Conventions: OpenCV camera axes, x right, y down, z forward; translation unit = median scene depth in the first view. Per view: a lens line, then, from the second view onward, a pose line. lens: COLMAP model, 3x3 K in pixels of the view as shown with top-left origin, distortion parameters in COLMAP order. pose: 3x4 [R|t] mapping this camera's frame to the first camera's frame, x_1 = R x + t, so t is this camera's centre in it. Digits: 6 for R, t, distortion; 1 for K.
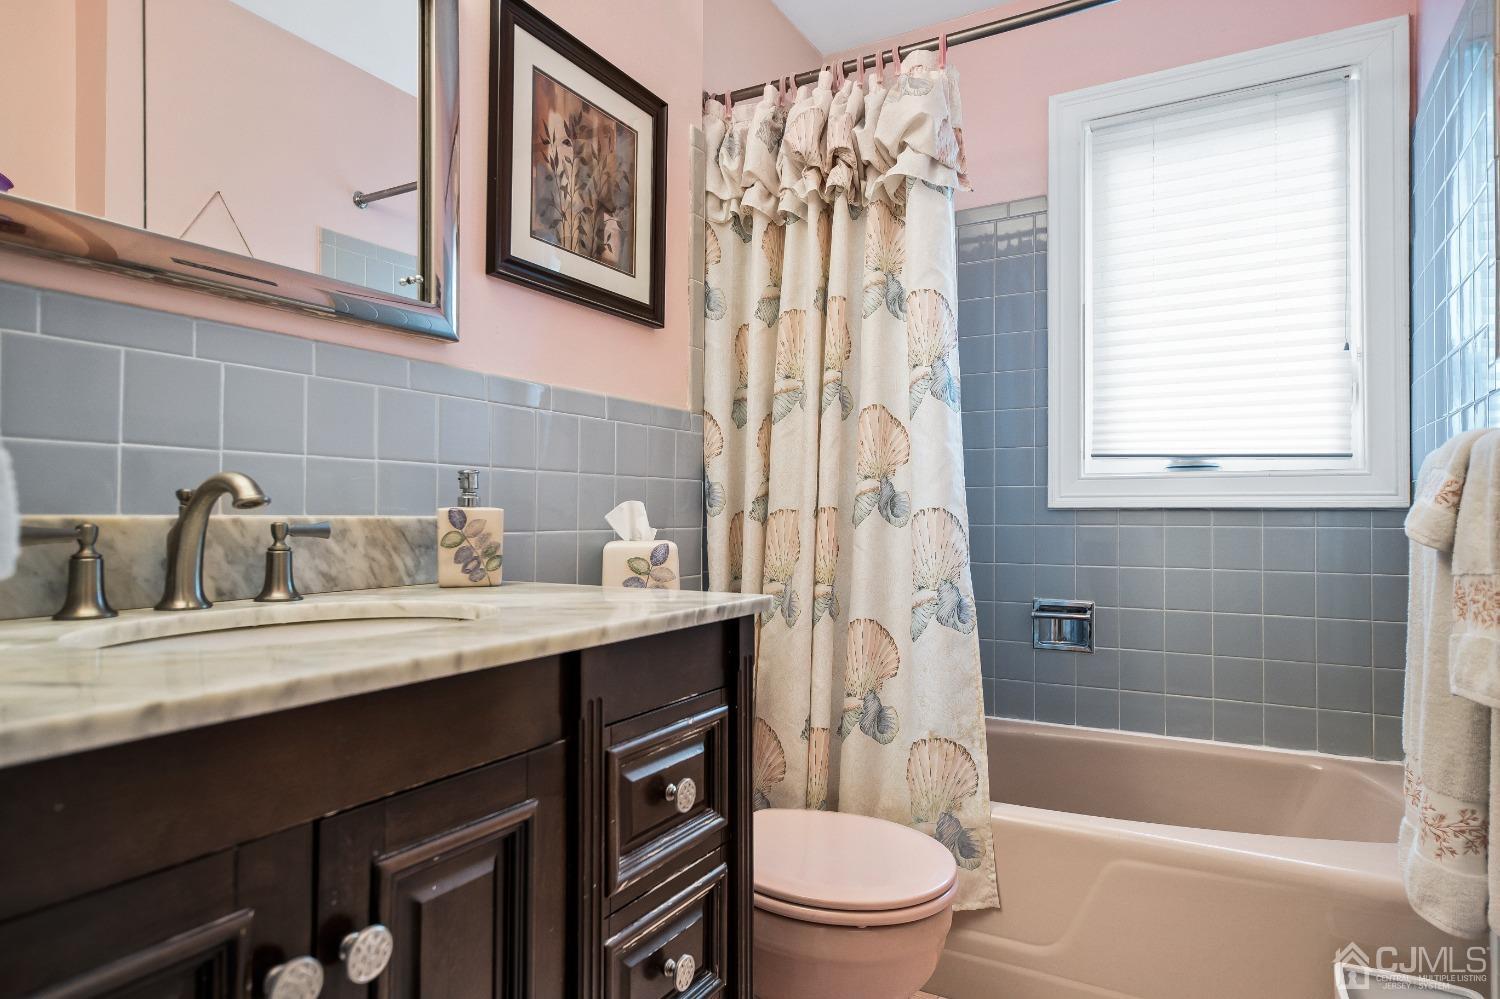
lens RADIAL K [[850.2, 0, 789.0], [0, 850.2, 538.6], [0, 0, 1]] dist [0.004580, 0.003049]
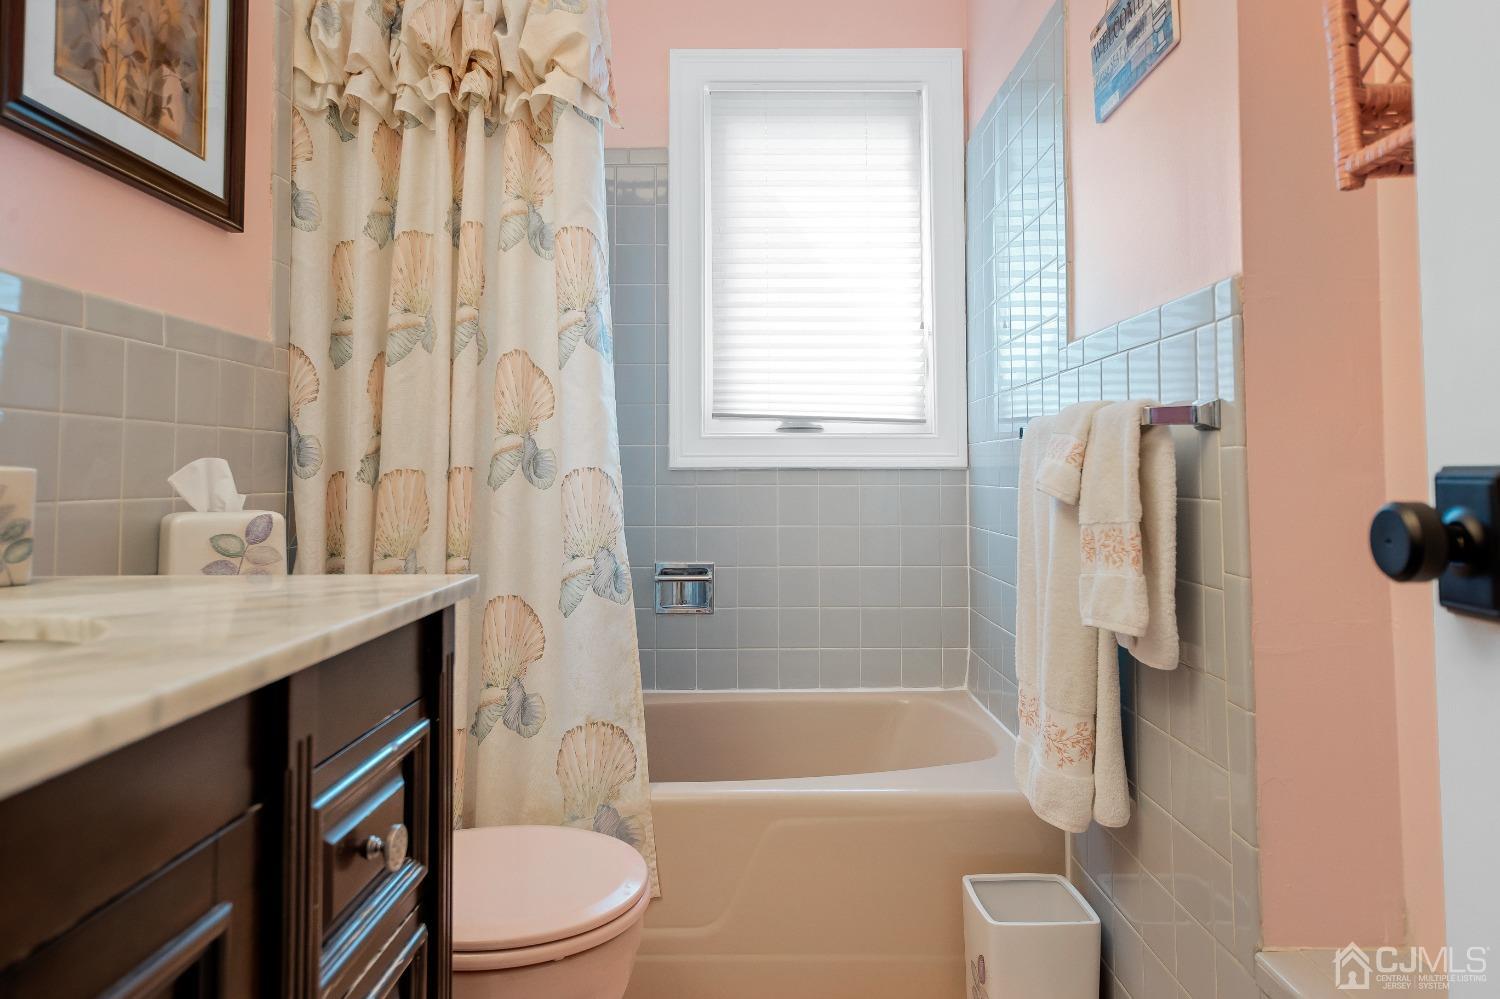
lens RADIAL K [[886.3, 0, 753.4], [0, 886.3, 477.9], [0, 0, 1]] dist [0.007580, 0.005067]
pose [[0.880759, -0.005485, 0.473533, -0.120370], [0.017654, 0.999618, -0.021257, -0.001820], [-0.473236, 0.027082, 0.880519, 0.083155]]
